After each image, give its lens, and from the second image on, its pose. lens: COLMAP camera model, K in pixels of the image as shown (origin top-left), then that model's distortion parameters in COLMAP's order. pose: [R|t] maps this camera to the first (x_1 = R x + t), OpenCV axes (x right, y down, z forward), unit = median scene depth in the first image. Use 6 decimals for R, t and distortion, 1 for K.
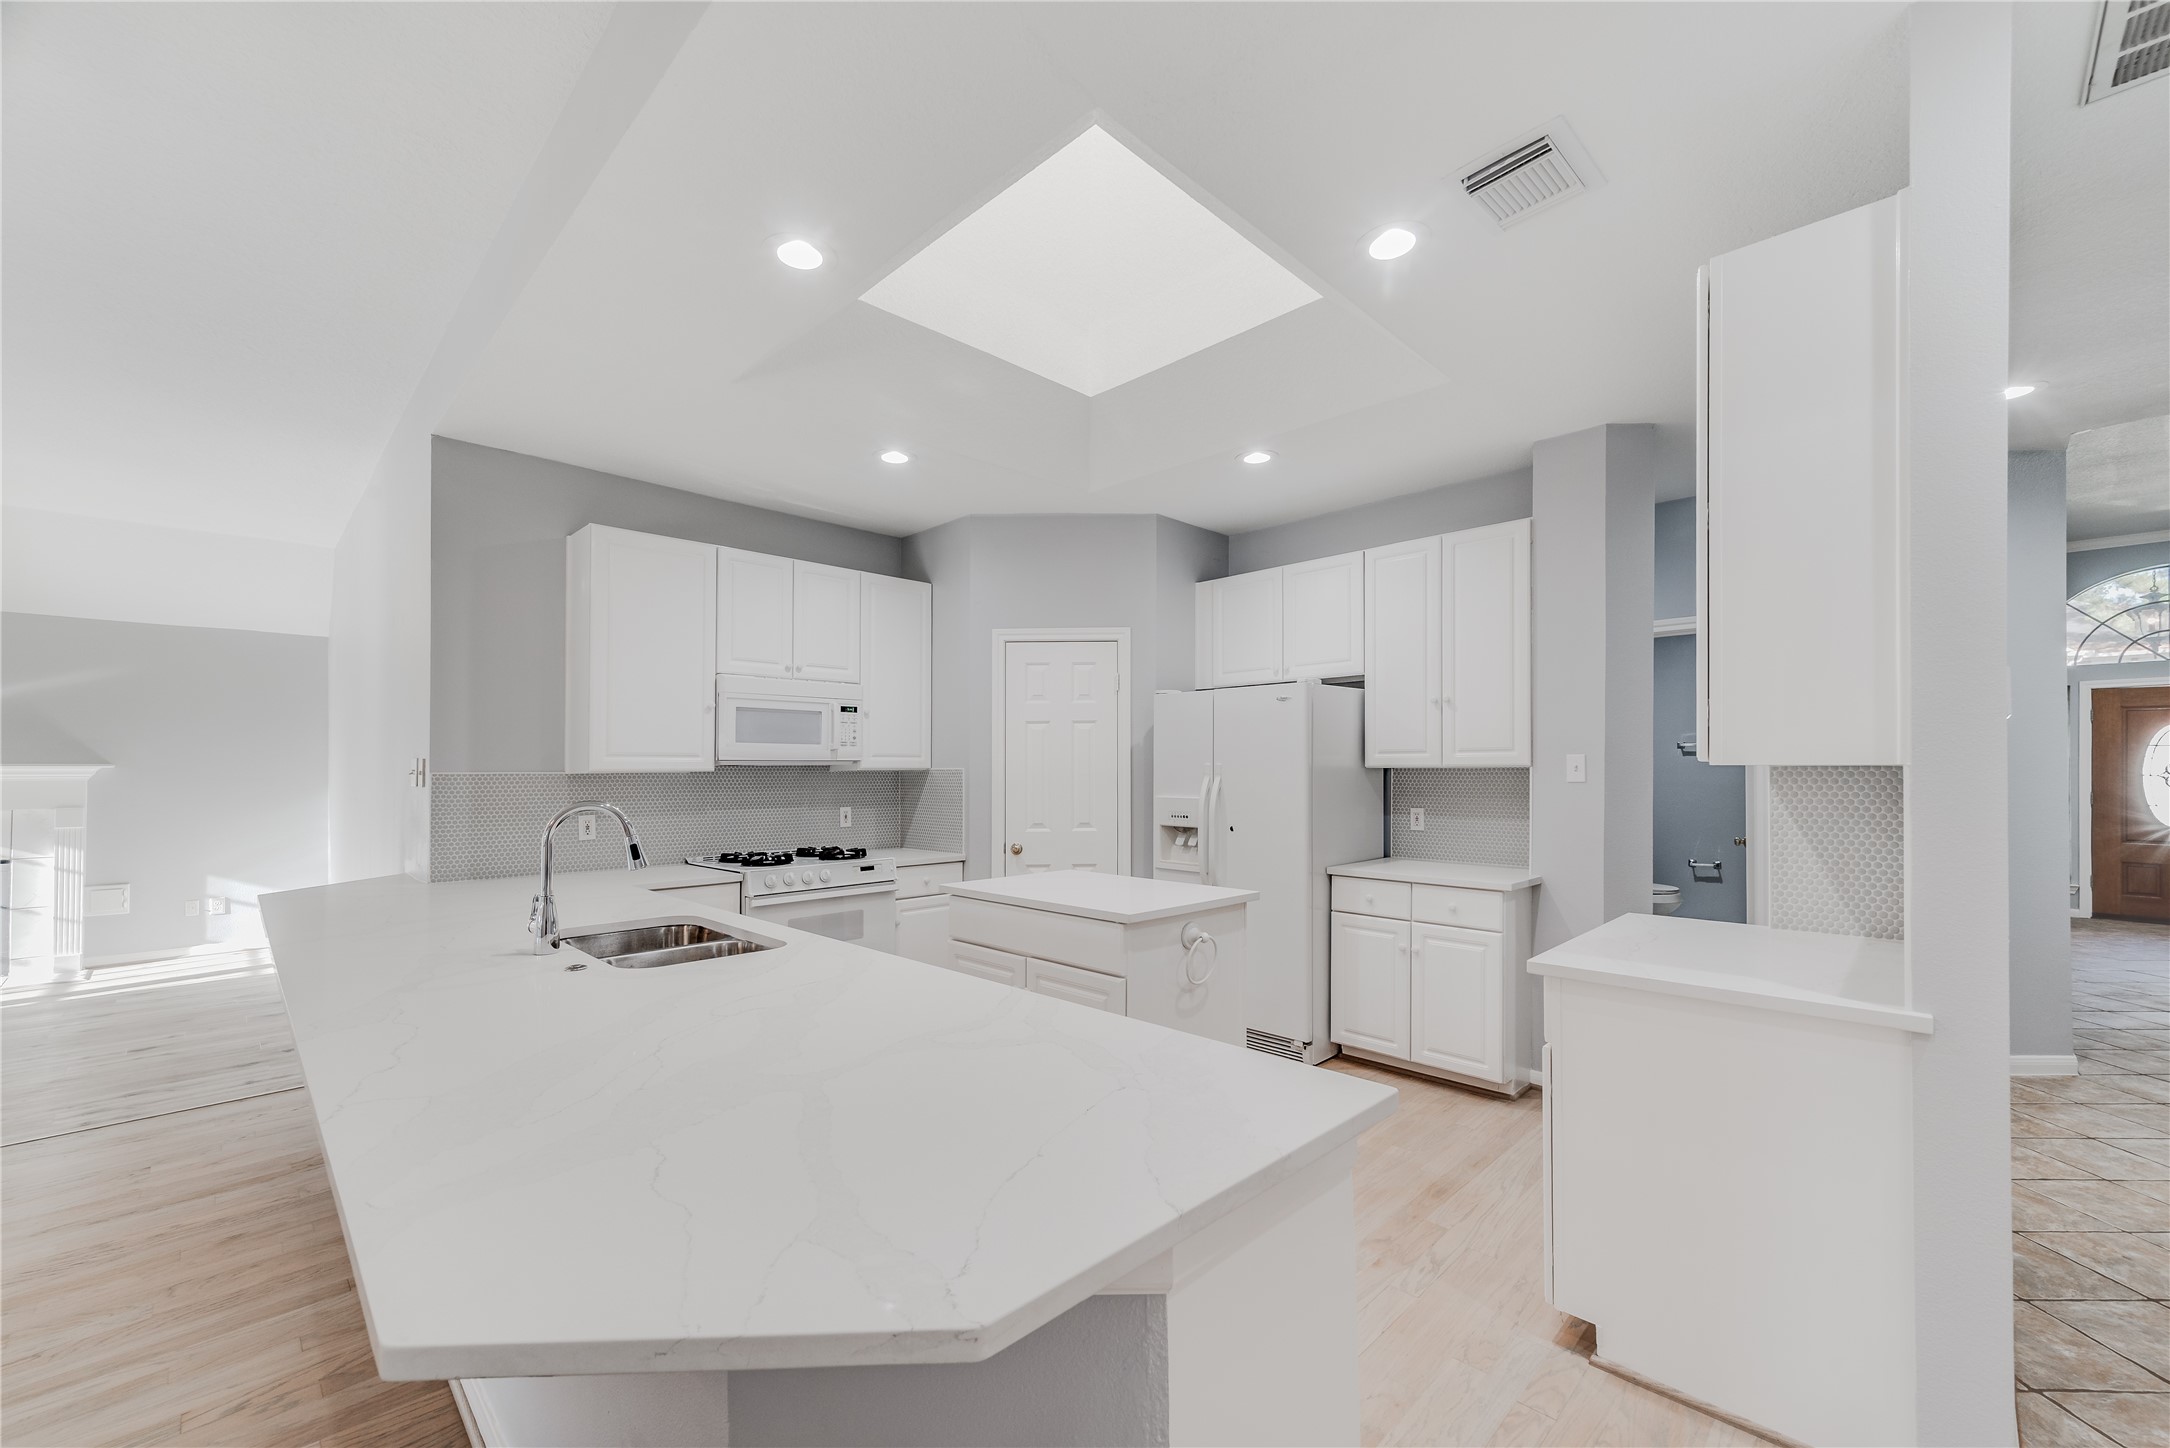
lens RADIAL K [[857.4, 0, 1083.3], [0, 857.4, 777.8], [0, 0, 1]] dist [0.003393, 0.000525]
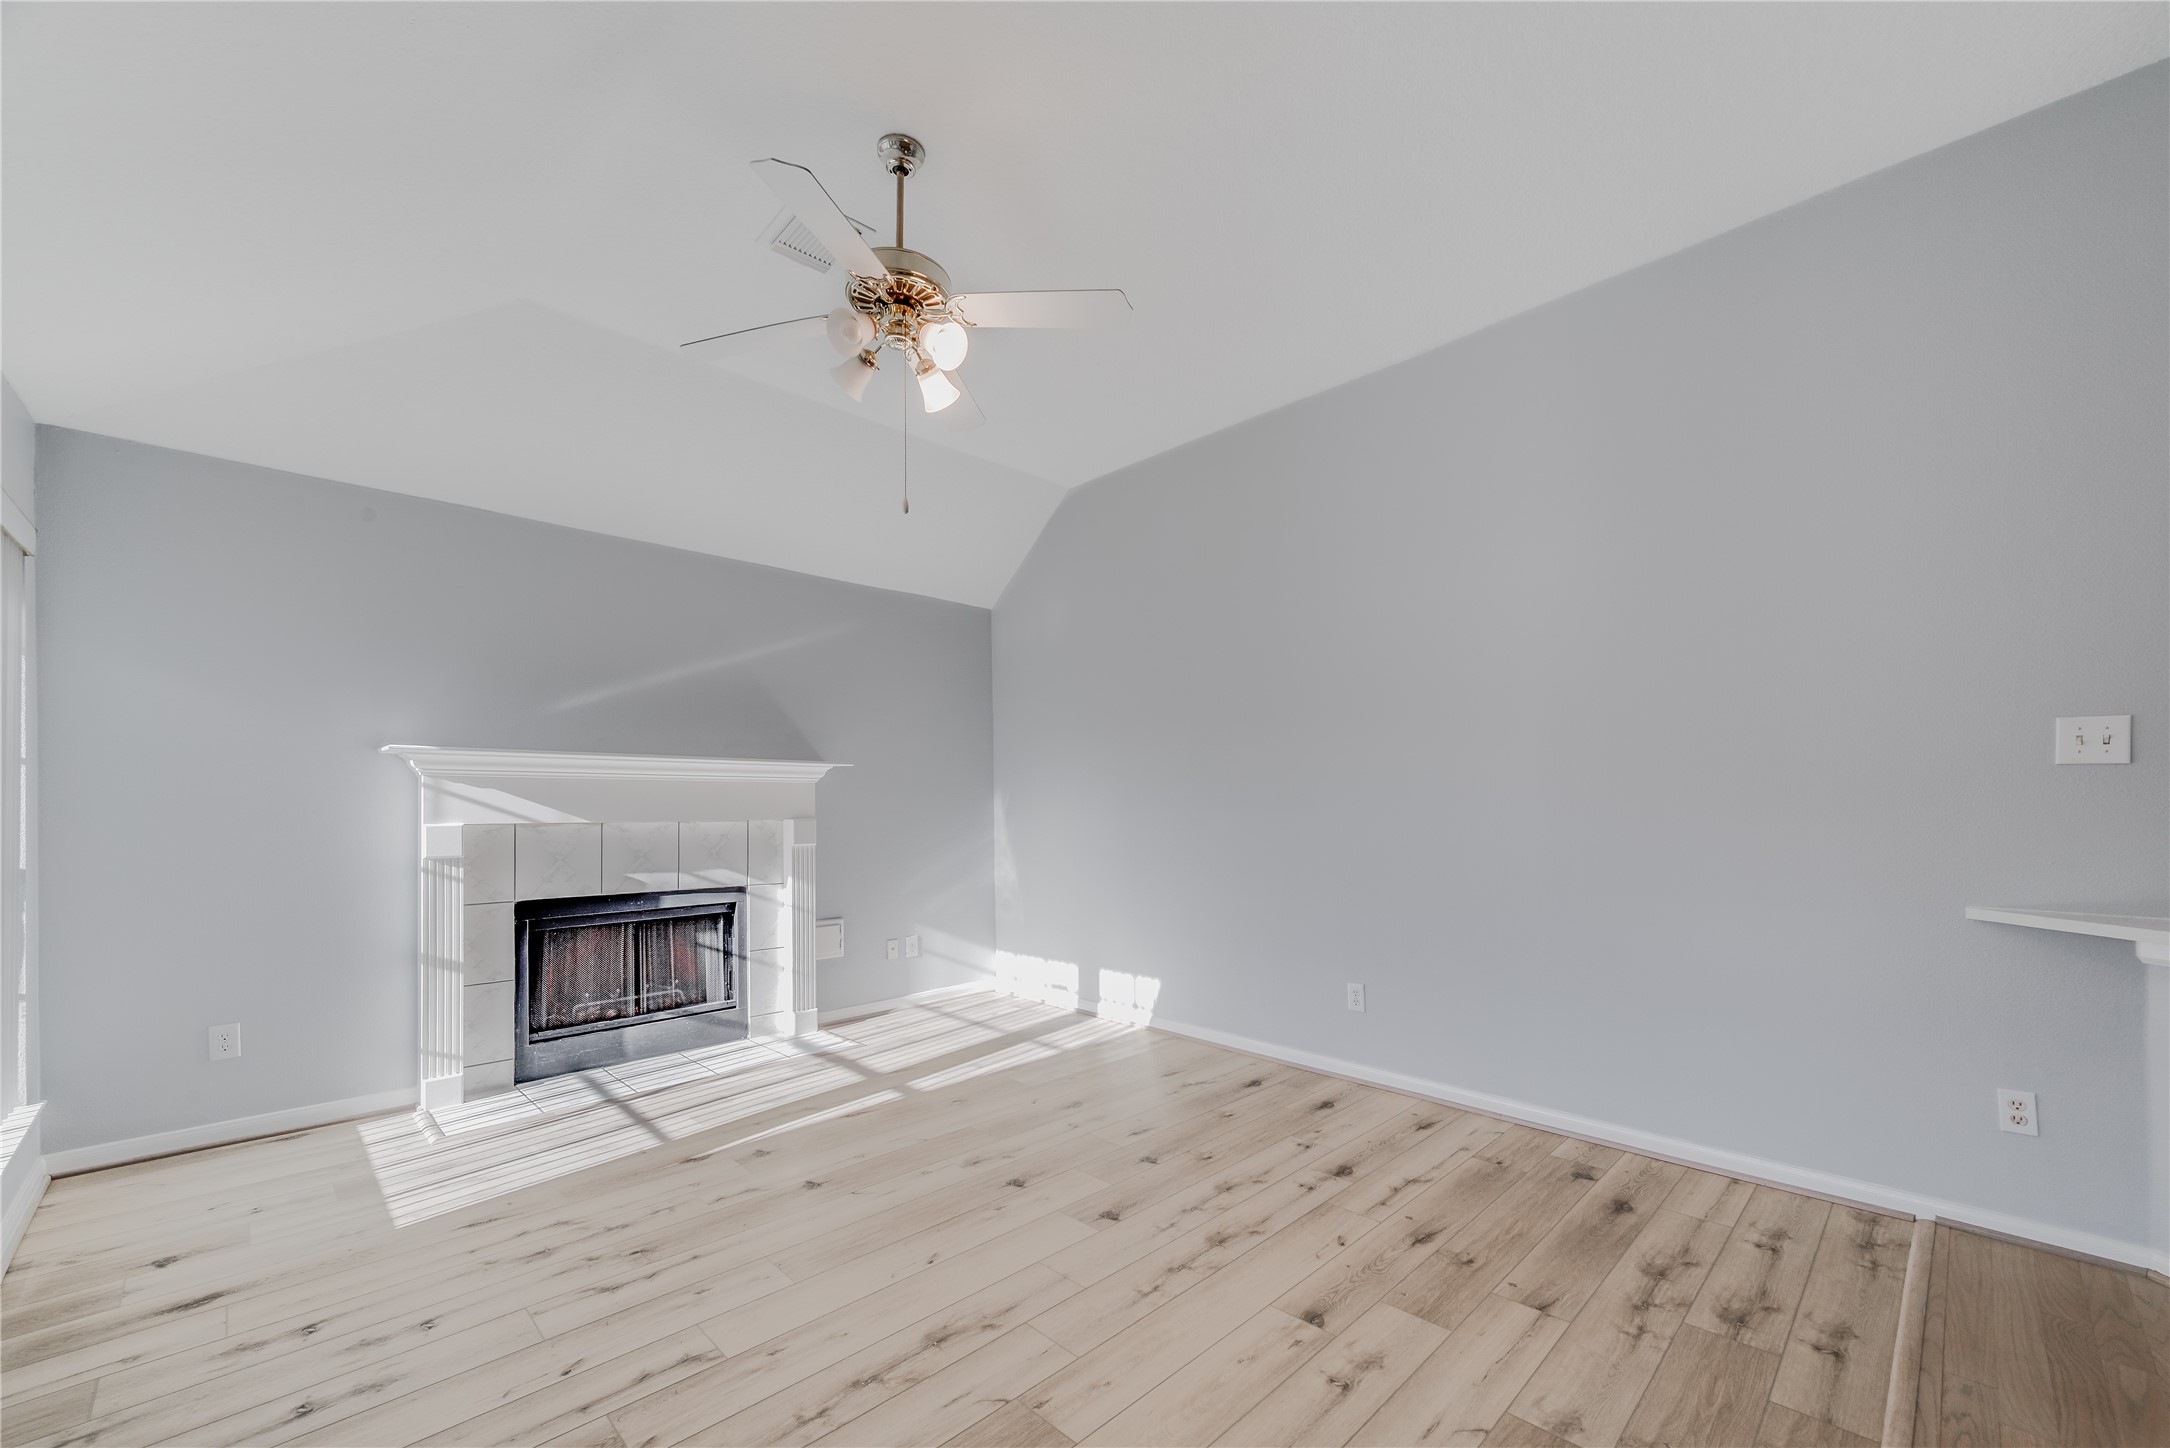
lens RADIAL K [[868.2, 0, 1106.0], [0, 868.2, 780.7], [0, 0, 1]] dist [-0.011087, 0.000195]
pose [[0.999910, 0.004531, -0.012664, -1.492548], [-0.004979, 0.999355, -0.035572, 0.045414], [0.012495, 0.035632, 0.999287, 0.383860]]
